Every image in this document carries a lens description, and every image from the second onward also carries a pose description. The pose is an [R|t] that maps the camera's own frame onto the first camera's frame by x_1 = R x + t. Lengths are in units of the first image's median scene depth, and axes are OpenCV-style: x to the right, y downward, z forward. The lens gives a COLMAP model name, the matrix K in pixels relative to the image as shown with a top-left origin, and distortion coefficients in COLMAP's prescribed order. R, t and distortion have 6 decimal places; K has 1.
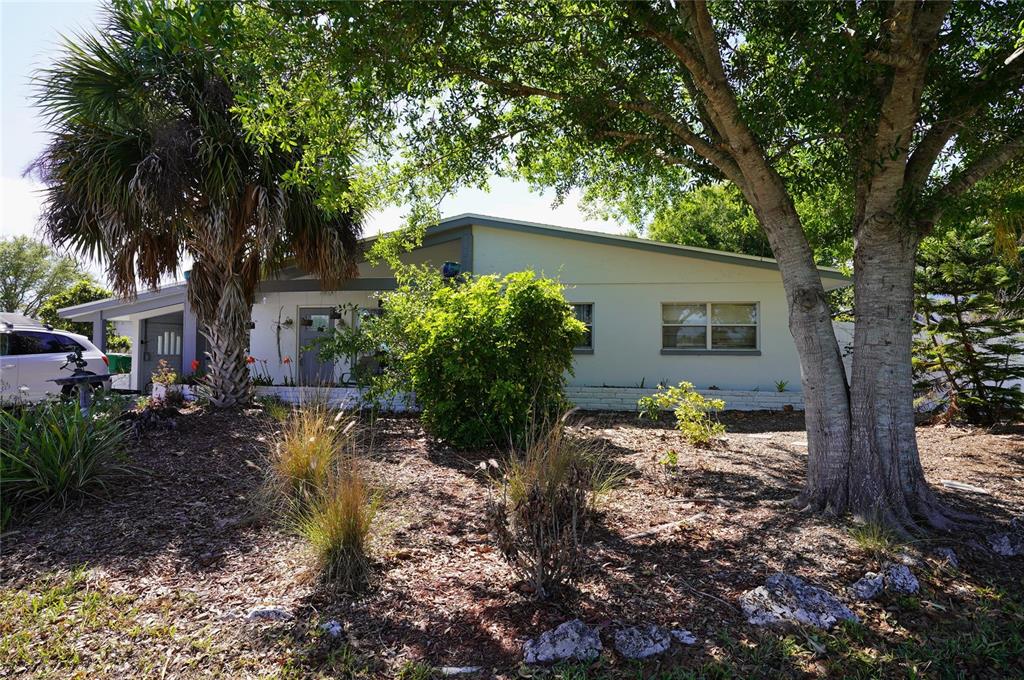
lens RADIAL K [[584.6, 0, 515.1], [0, 584.6, 339.2], [0, 0, 1]] dist [-0.025200, 0.008378]
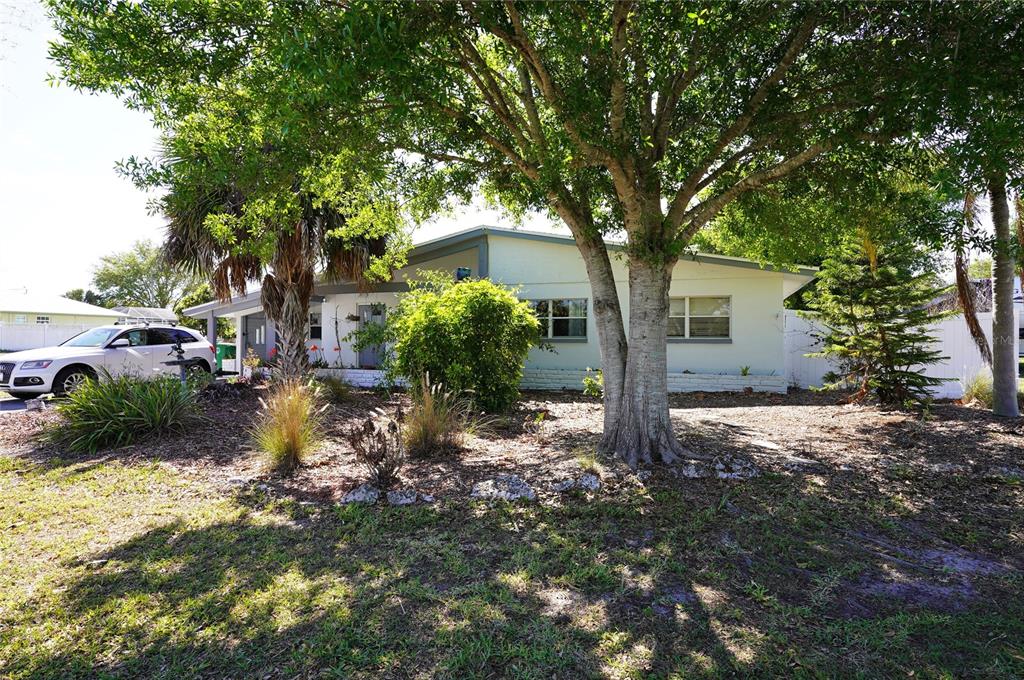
lens RADIAL K [[584.6, 0, 510.4], [0, 584.6, 344.5], [0, 0, 1]] dist [-0.025200, 0.008378]
pose [[0.982760, -0.003025, -0.184863, 0.239106], [0.008924, 0.999477, 0.031087, -0.009837], [0.184672, -0.032201, 0.982273, -0.207534]]
